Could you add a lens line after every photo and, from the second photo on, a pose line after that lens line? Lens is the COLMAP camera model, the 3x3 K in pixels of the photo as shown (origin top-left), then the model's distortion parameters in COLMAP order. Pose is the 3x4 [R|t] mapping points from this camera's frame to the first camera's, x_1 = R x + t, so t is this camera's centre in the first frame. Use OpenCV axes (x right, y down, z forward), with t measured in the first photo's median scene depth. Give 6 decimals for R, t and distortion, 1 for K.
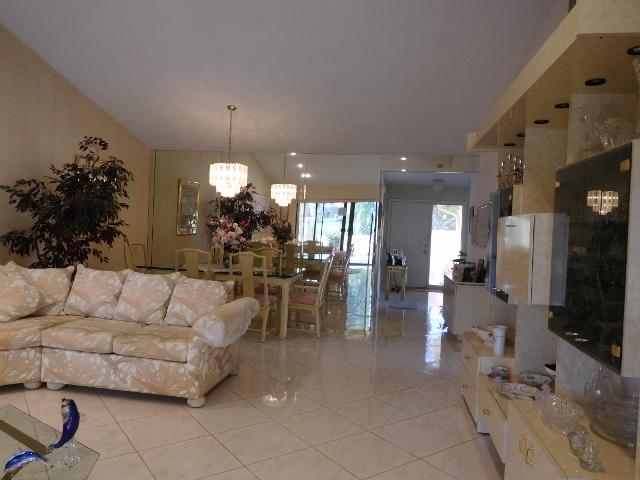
lens RADIAL K [[476.0, 0, 319.5], [0, 476.0, 243.5], [0, 0, 1]] dist [-0.031346, 0.011176]
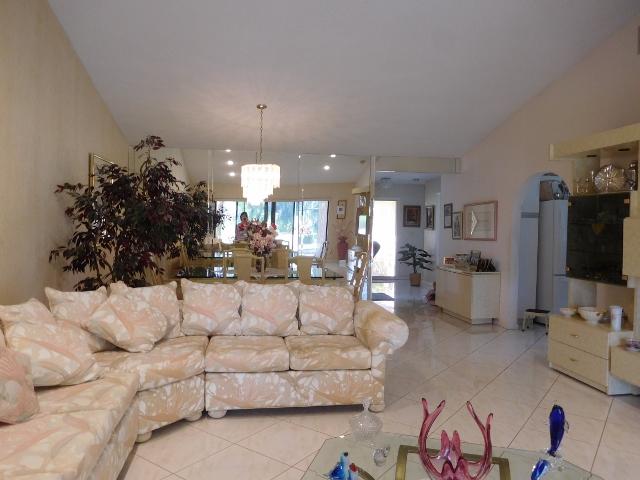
lens RADIAL K [[476.0, 0, 319.5], [0, 476.0, 243.5], [0, 0, 1]] dist [-0.031346, 0.011176]
pose [[0.952015, -0.044736, 0.302765, -0.642142], [0.039611, 0.998949, 0.023050, -0.041691], [-0.303478, -0.009951, 0.952787, 0.067146]]
